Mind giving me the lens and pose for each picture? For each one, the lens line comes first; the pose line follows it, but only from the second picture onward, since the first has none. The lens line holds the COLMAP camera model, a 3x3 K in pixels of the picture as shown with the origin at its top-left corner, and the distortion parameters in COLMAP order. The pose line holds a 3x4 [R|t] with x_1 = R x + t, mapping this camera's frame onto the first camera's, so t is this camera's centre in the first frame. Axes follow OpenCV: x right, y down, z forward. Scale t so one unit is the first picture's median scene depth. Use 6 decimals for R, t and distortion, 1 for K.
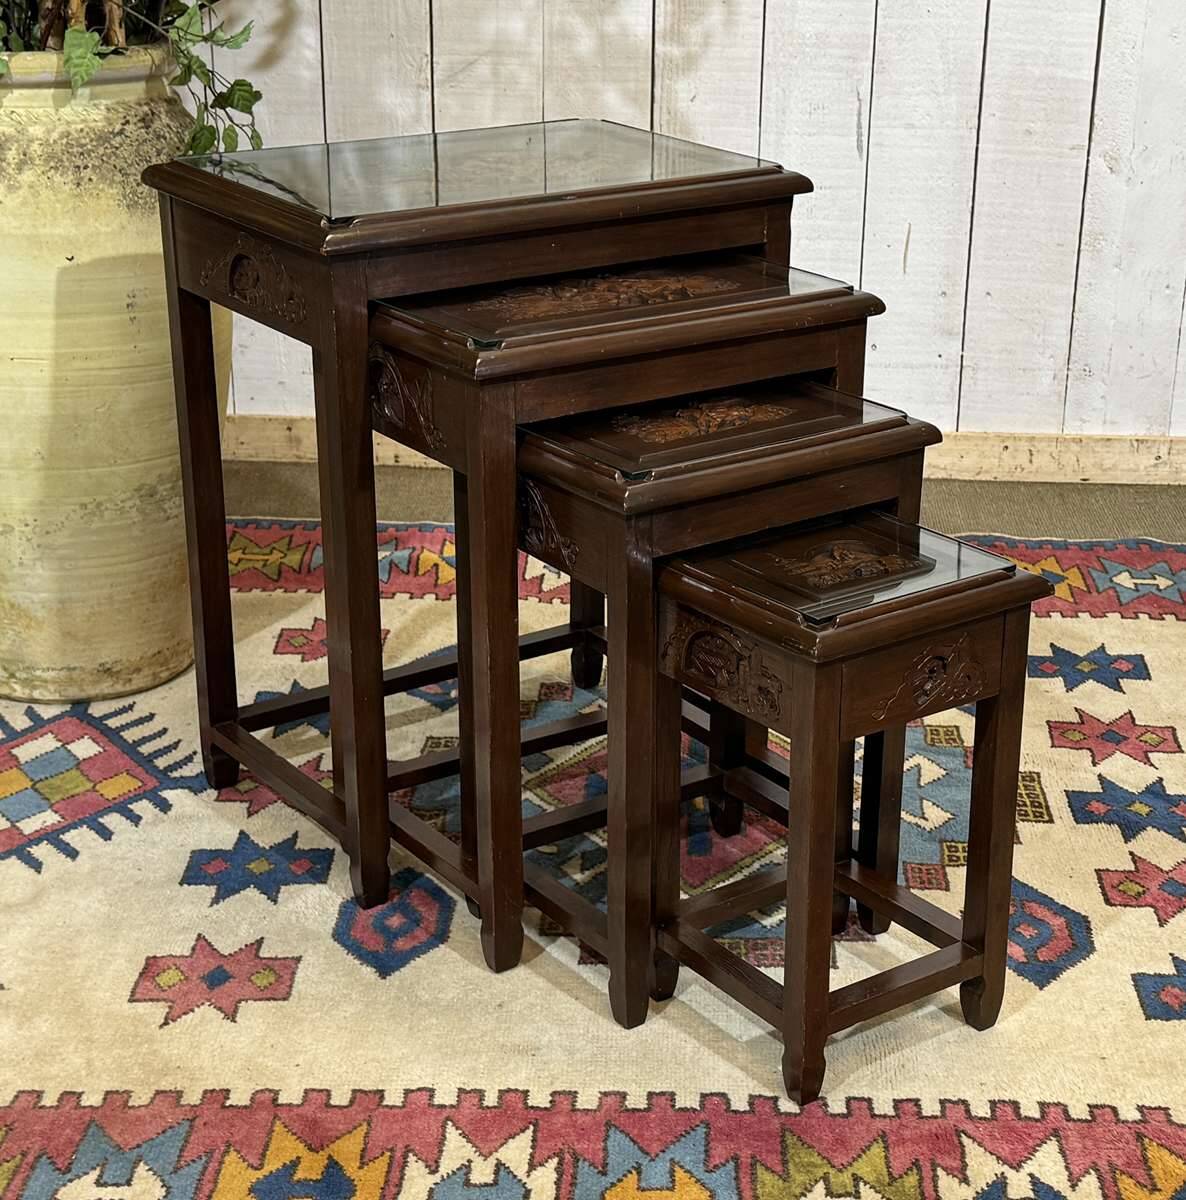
lens RADIAL K [[2208.6, 0, 628.8], [0, 2208.6, 612.0], [0, 0, 1]] dist [0.186118, -0.304290]
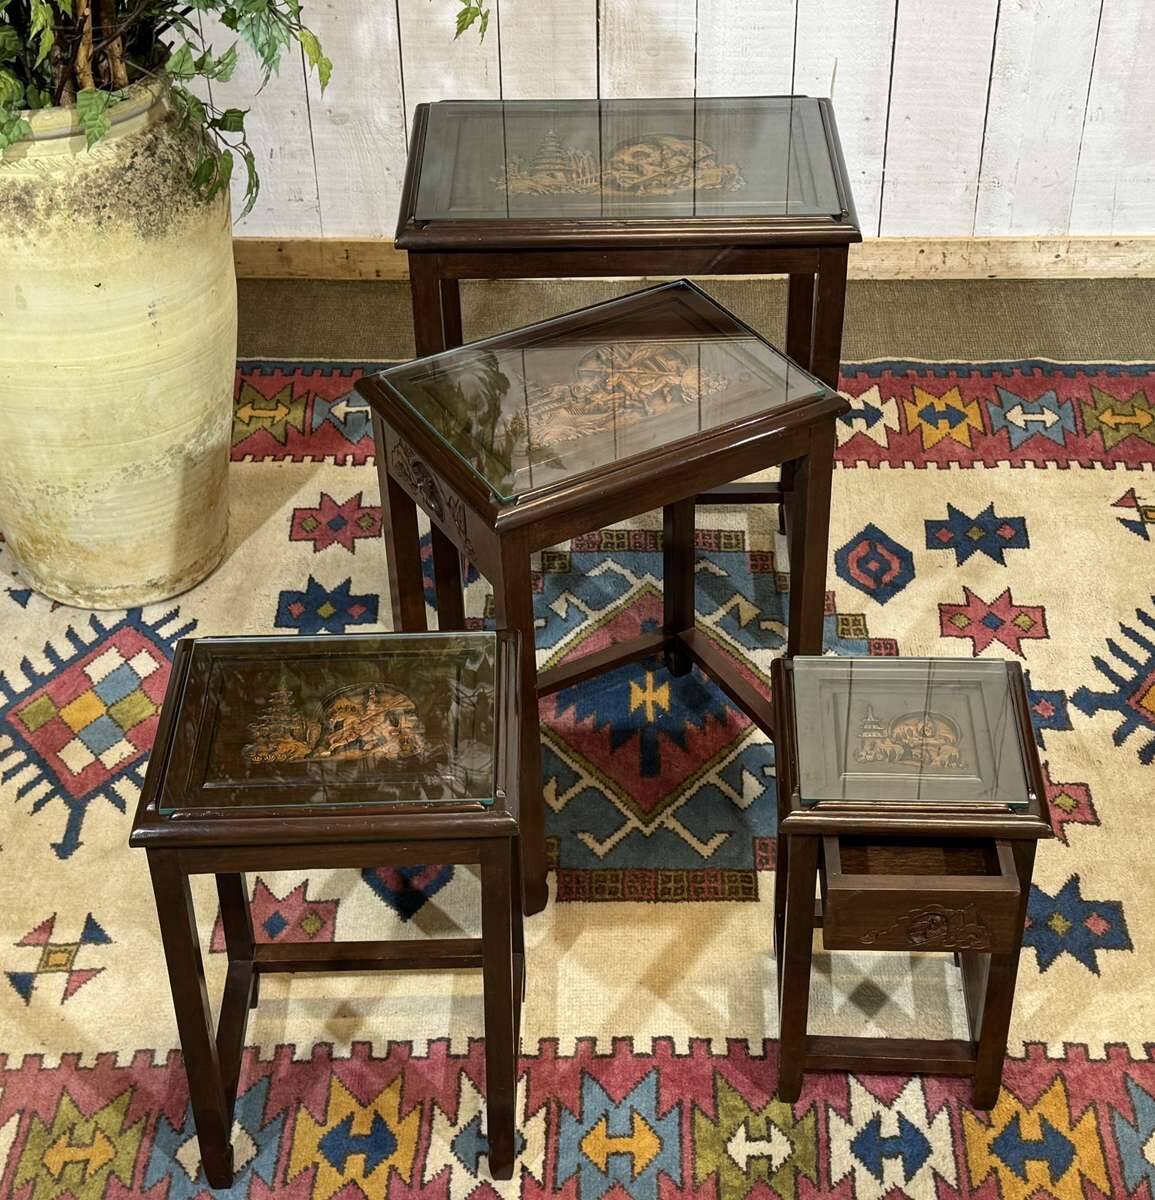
lens RADIAL K [[2092.5, 0, 599.0], [0, 2092.5, 597.6], [0, 0, 1]] dist [0.176085, -0.244490]
pose [[0.999622, -0.027192, -0.004125, 0.010079], [0.027288, 0.961864, 0.272164, -0.293048], [-0.003433, -0.272174, 0.962242, -0.100428]]
